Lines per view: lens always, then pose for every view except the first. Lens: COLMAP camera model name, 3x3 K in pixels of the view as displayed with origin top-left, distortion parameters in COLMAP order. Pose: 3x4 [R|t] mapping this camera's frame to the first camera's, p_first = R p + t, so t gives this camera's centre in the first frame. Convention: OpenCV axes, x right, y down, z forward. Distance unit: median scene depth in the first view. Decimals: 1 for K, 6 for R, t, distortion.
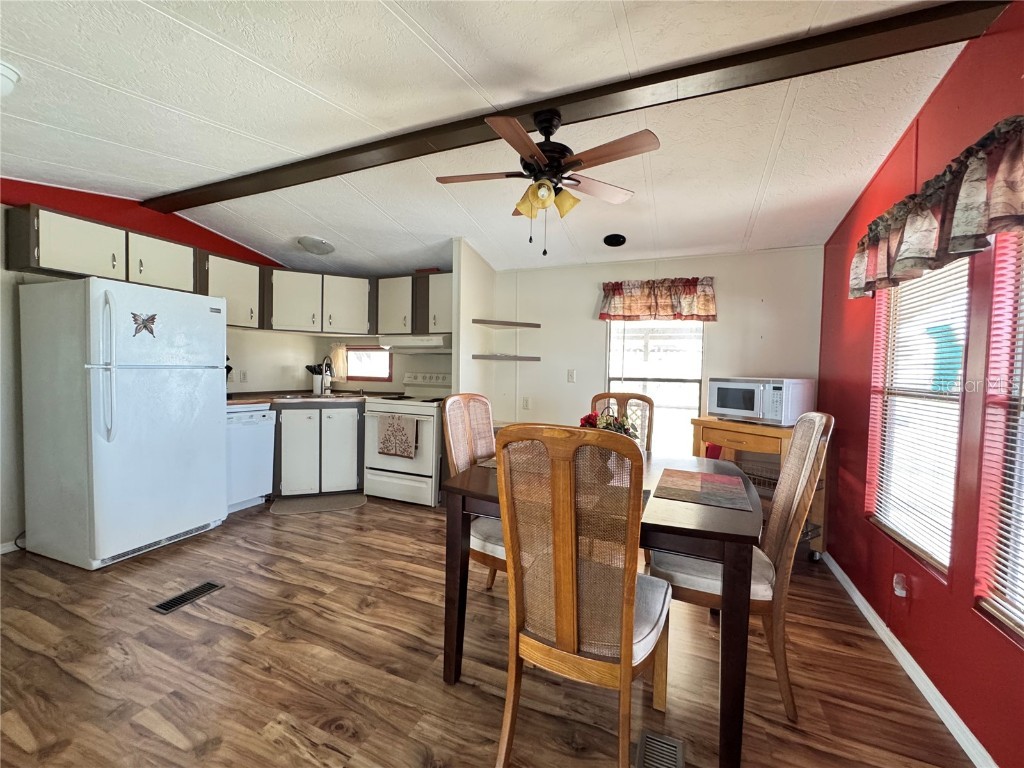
lens RADIAL K [[410.4, 0, 511.9], [0, 410.4, 382.9], [0, 0, 1]] dist [-0.002809, 0.000170]
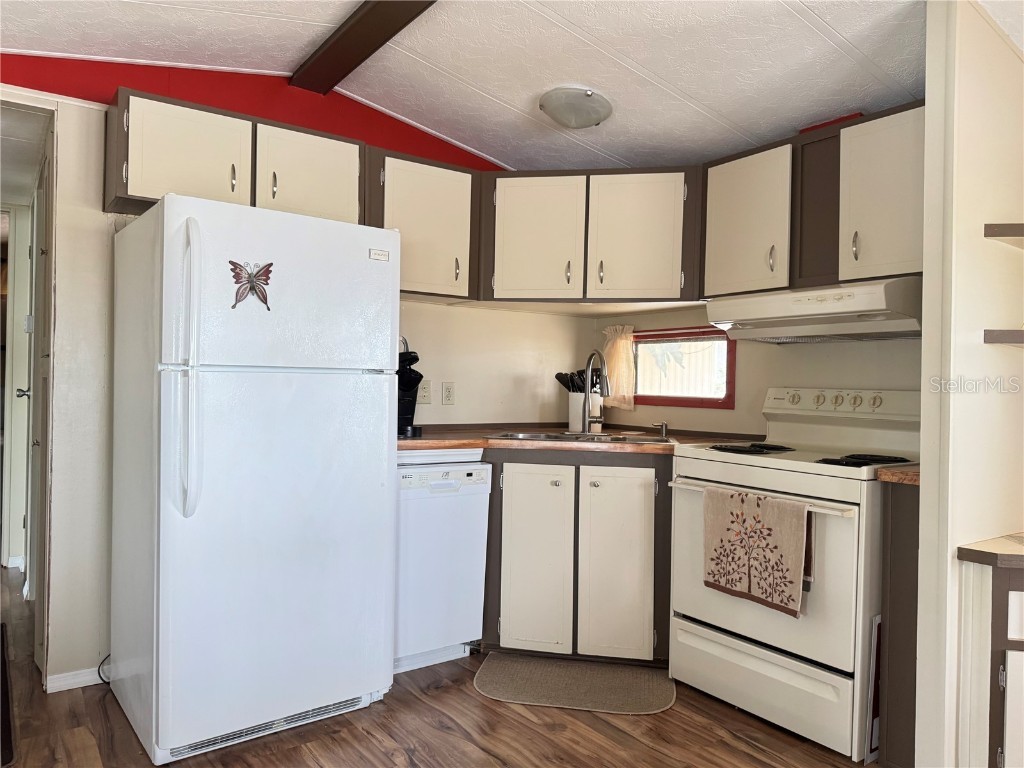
lens RADIAL K [[724.3, 0, 512.0], [0, 724.3, 384.0], [0, 0, 1]] dist [0.049526, -0.003214]
pose [[0.848483, -0.003318, -0.529212, -0.105012], [-0.019342, 0.999118, -0.037274, 0.004625], [0.528869, 0.041863, 0.847671, 0.281662]]
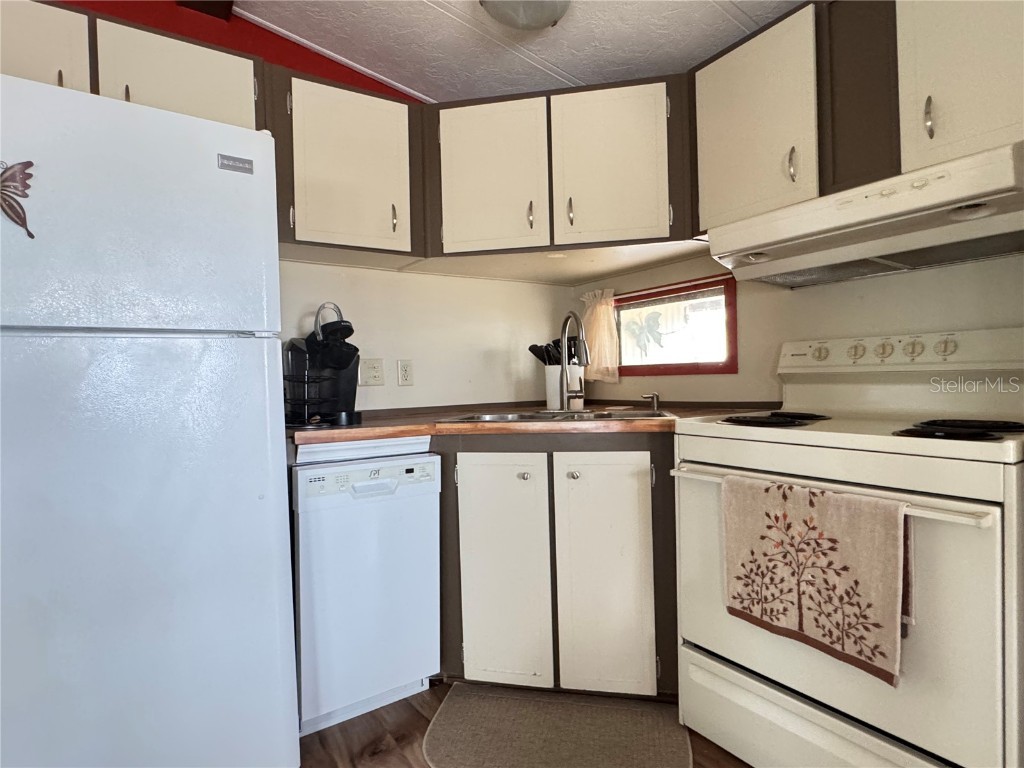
lens RADIAL K [[544.6, 0, 512.0], [0, 544.6, 384.0], [0, 0, 1]] dist [-0.072605, 0.075290]
pose [[0.833798, -0.039451, -0.550658, -0.237346], [0.028803, 0.999194, -0.027972, 0.017190], [0.551318, 0.007462, 0.834262, 0.598311]]
